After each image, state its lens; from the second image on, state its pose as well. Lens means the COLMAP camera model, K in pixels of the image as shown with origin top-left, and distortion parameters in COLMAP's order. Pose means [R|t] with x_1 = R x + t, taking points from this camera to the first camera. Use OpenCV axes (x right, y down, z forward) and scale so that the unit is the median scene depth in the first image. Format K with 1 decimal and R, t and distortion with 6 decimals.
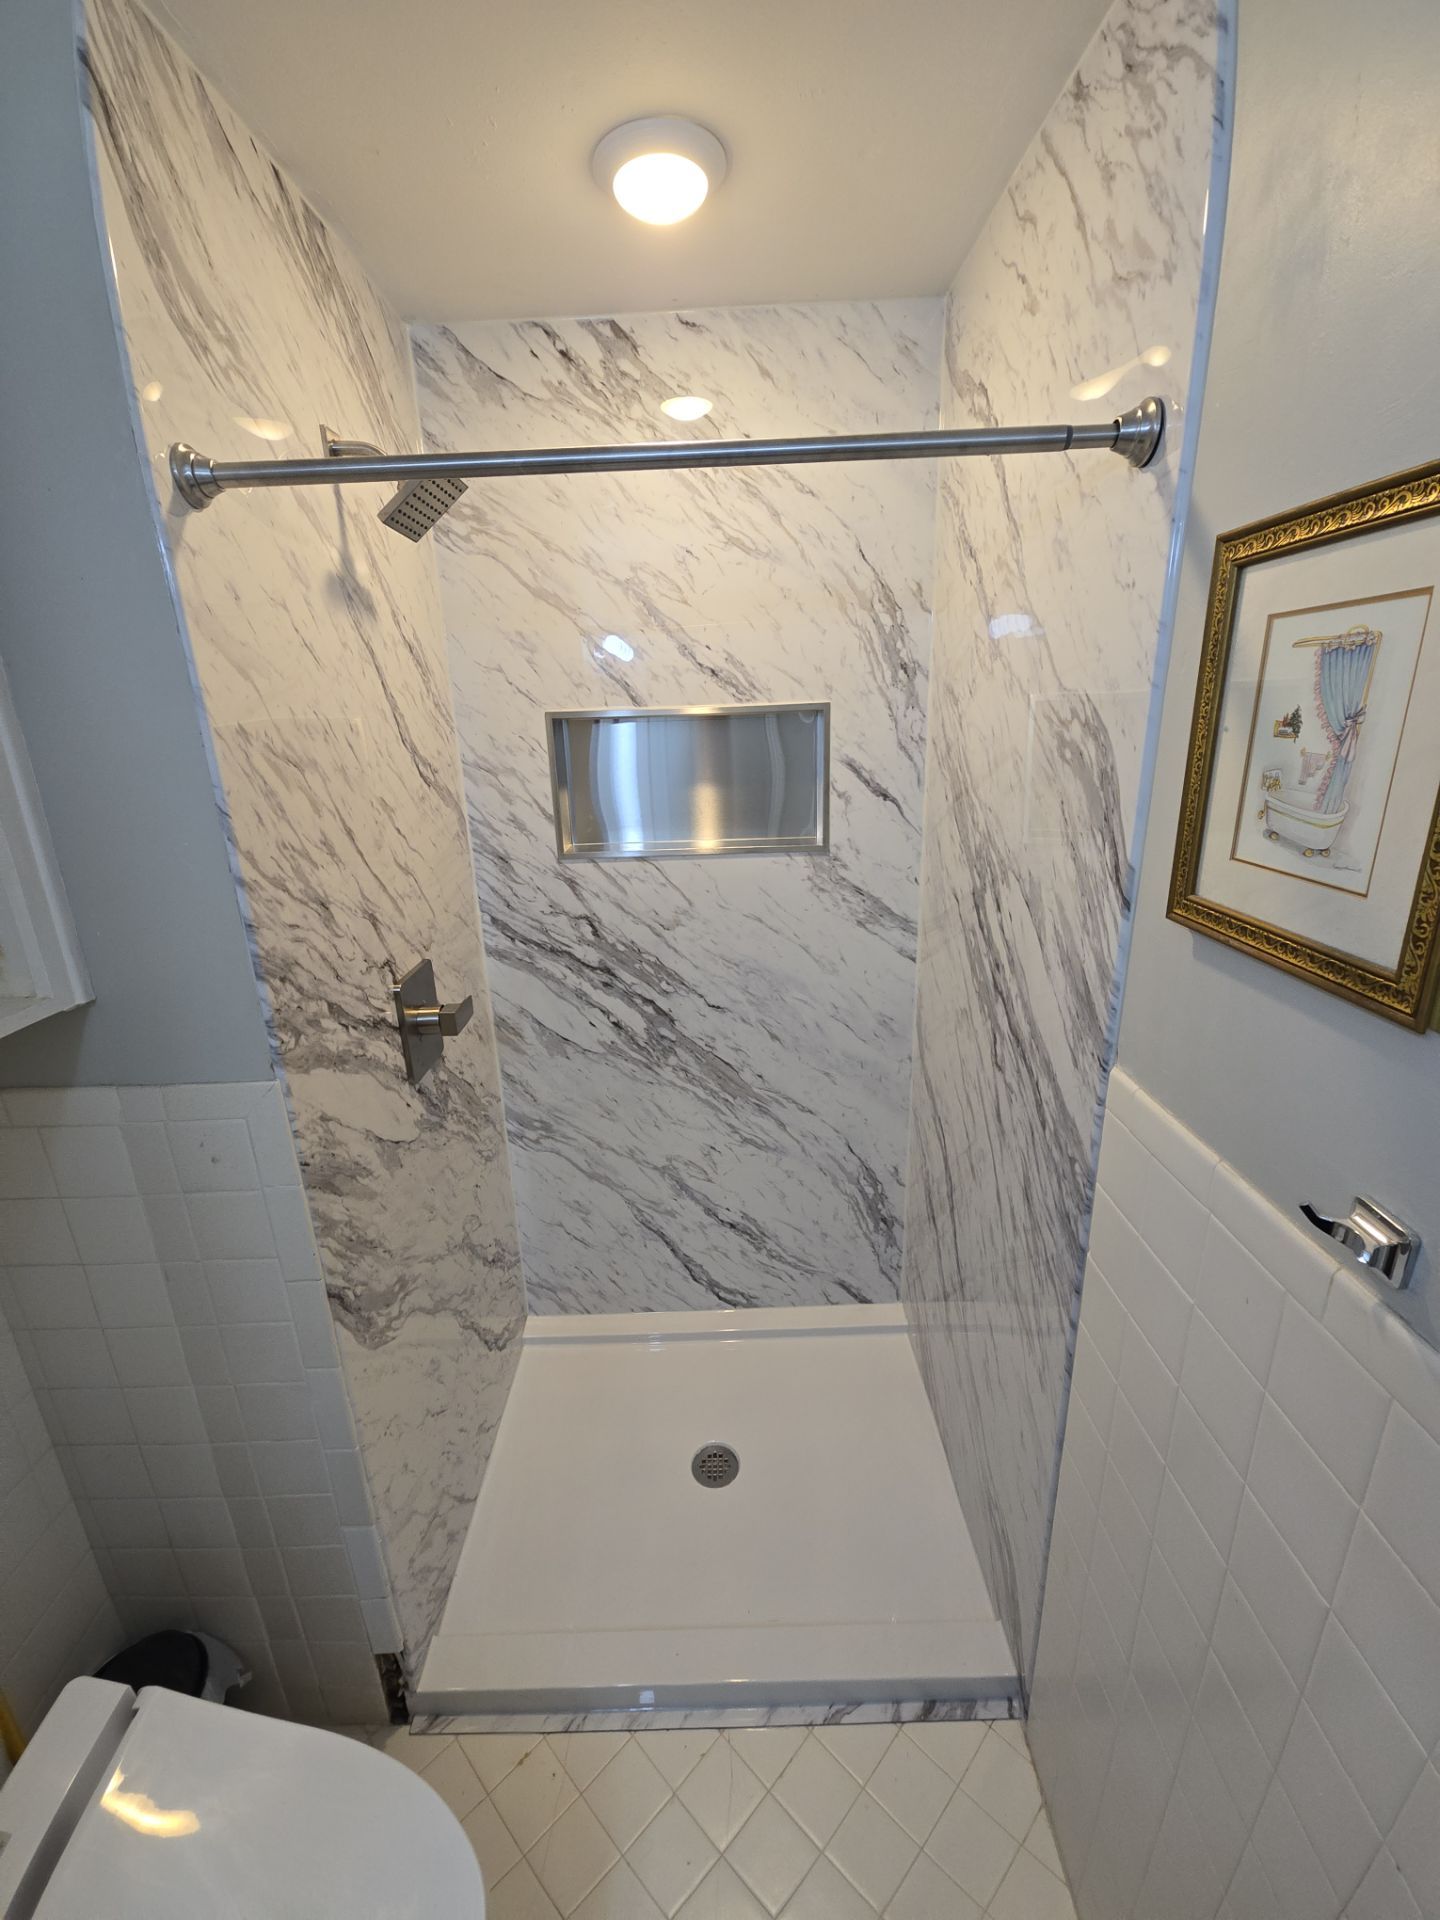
lens RADIAL K [[780.2, 0, 712.3], [0, 780.2, 952.5], [0, 0, 1]] dist [0.006450, -0.003755]
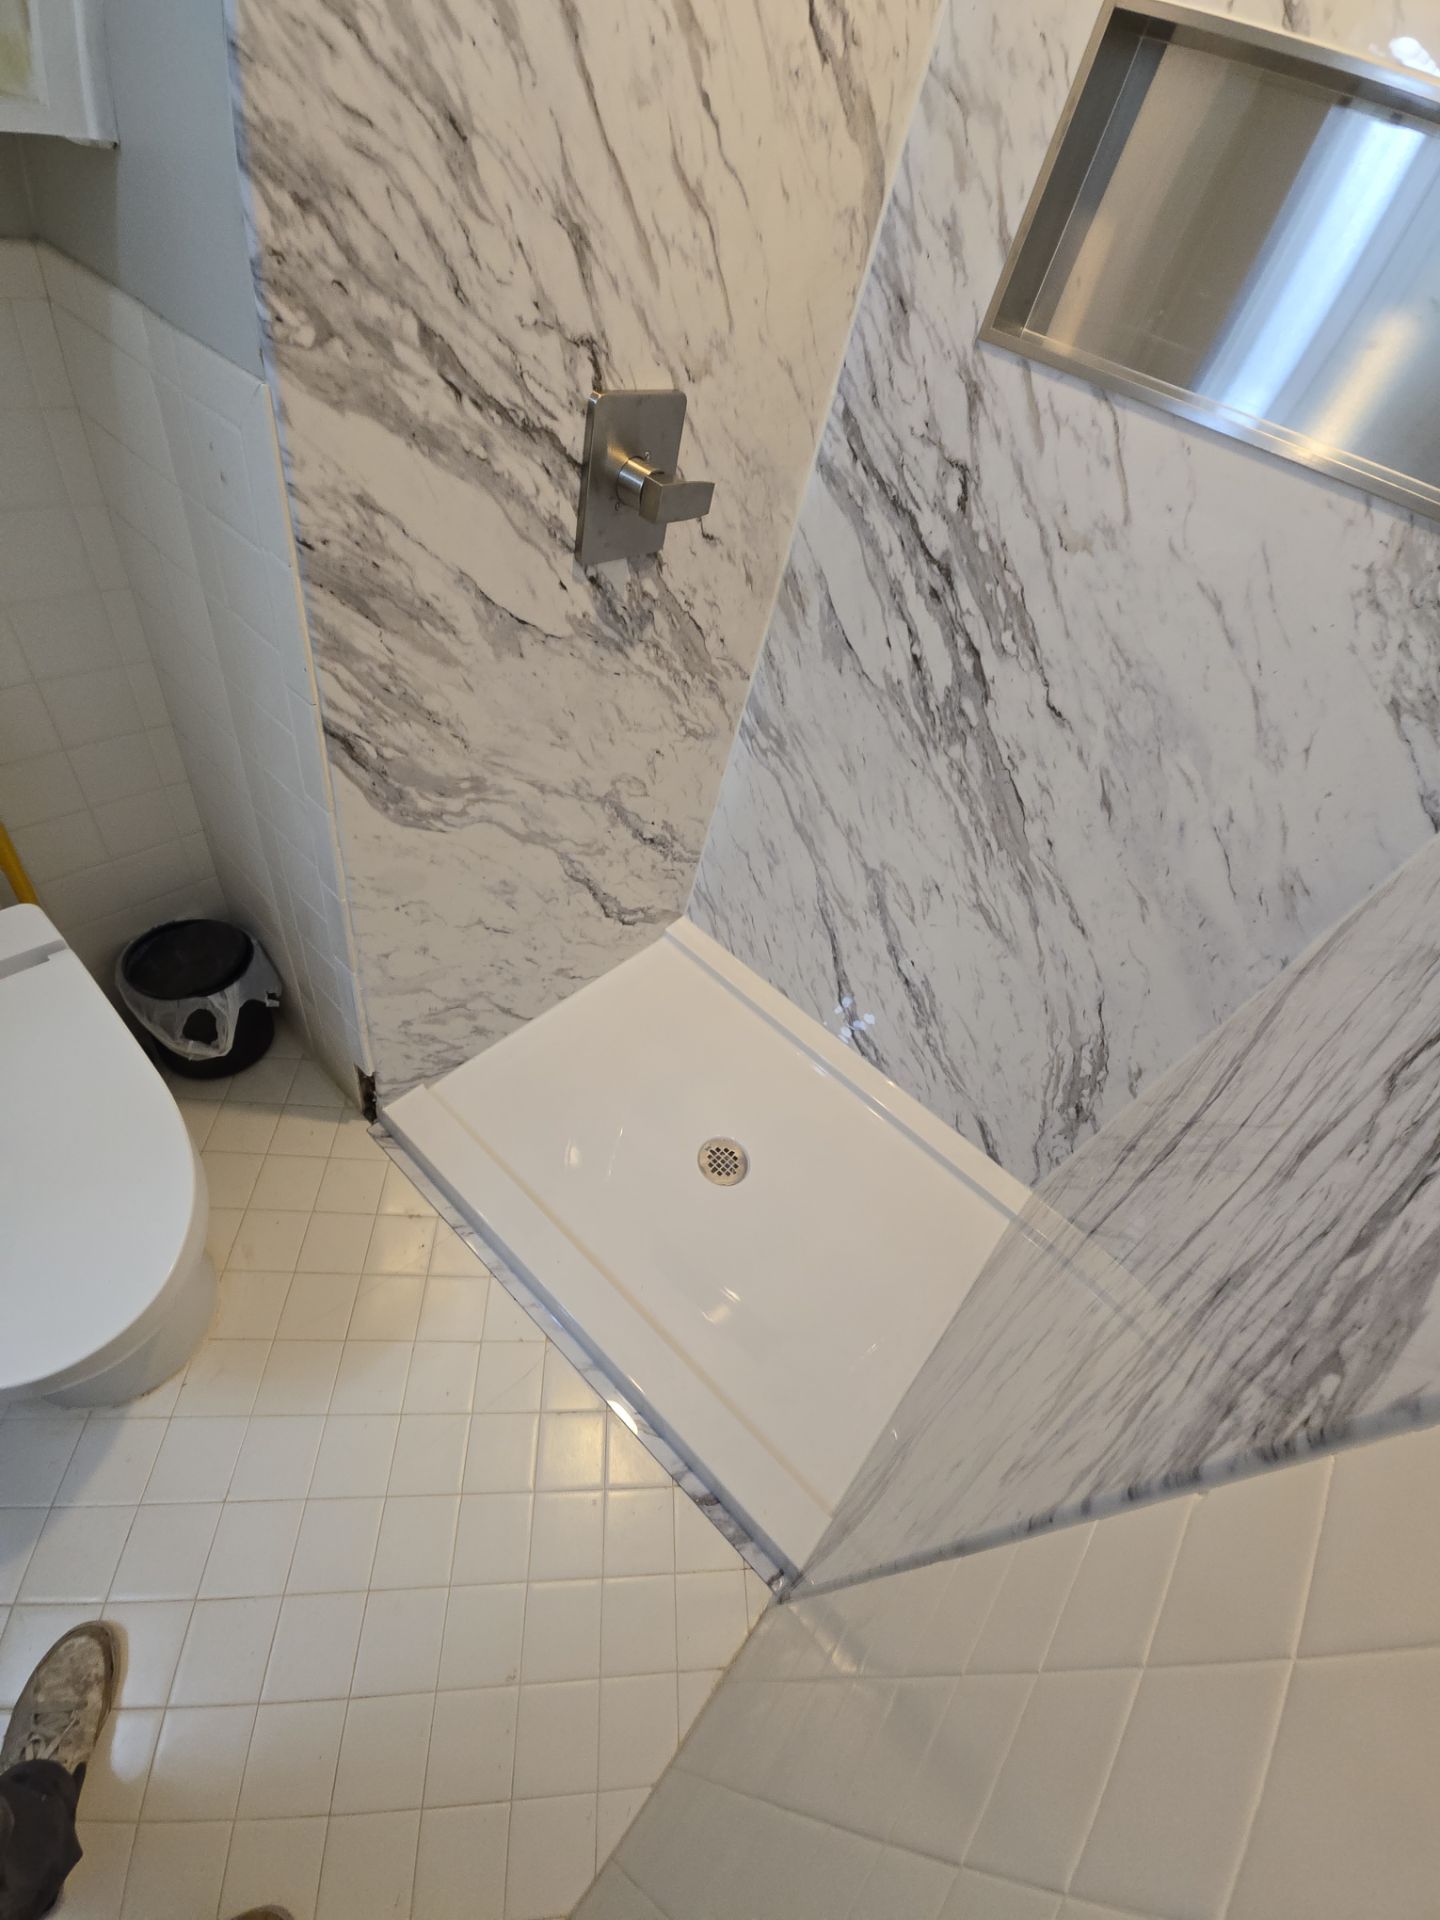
lens RADIAL K [[779.2, 0, 713.9], [0, 779.2, 952.2], [0, 0, 1]] dist [0.005264, -0.003602]
pose [[0.726945, 0.615455, -0.304574, 0.130218], [-0.426467, 0.752261, 0.502225, 0.019168], [0.538216, -0.235199, 0.809324, 0.329529]]
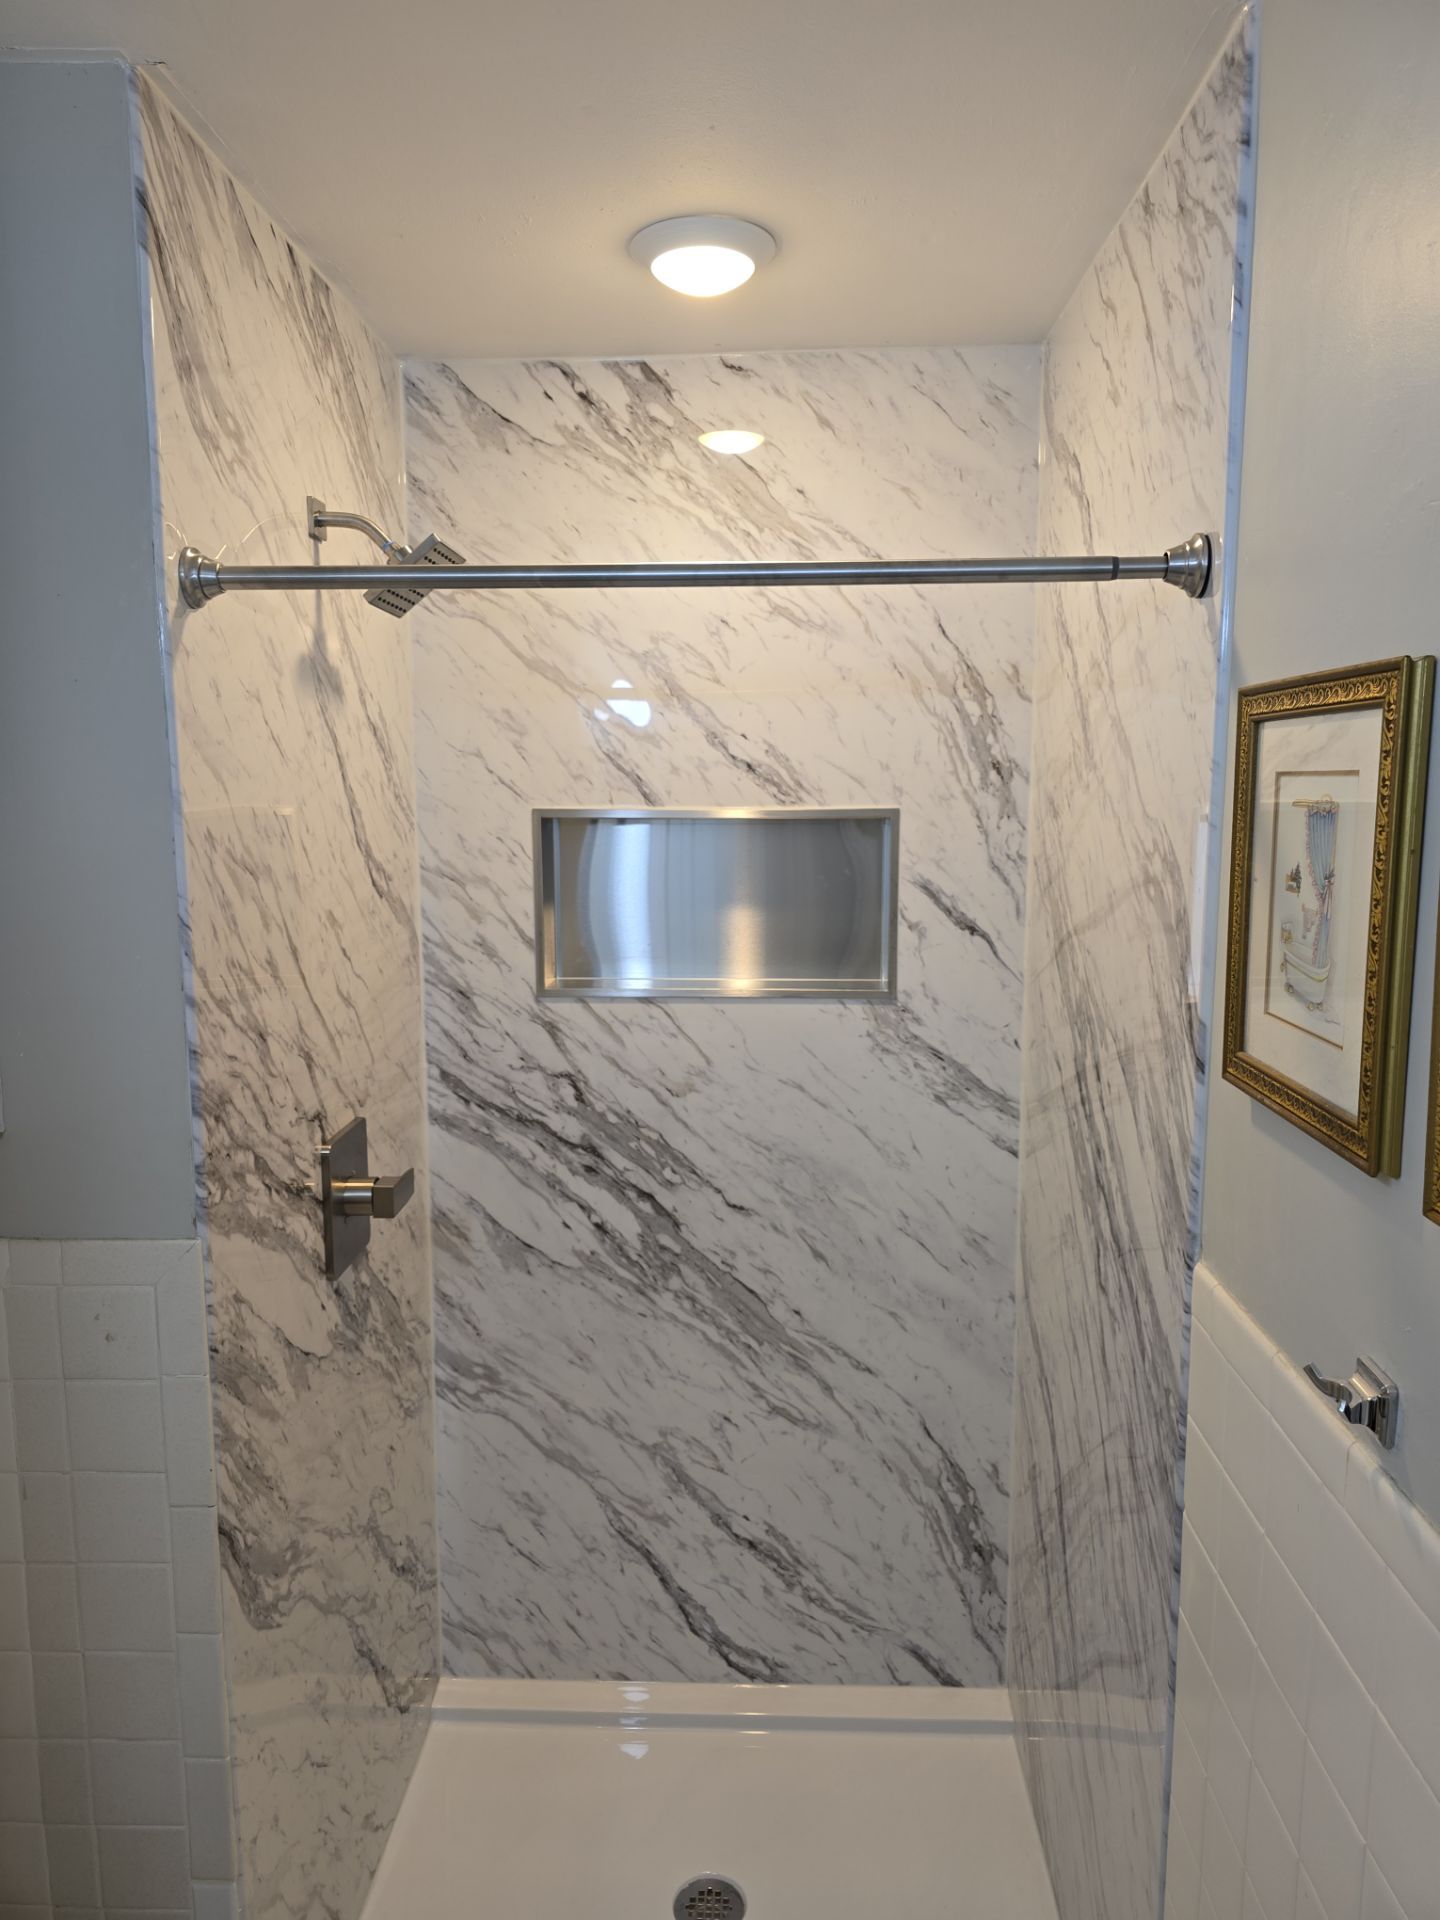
lens RADIAL K [[1291.4, 0, 715.0], [0, 1291.4, 962.7], [0, 0, 1]] dist [0.067289, -0.064140]
pose [[0.998520, 0.036629, -0.040209, 0.025632], [-0.042560, 0.986482, -0.158249, 0.040981], [0.033869, 0.159726, 0.986580, -0.245173]]
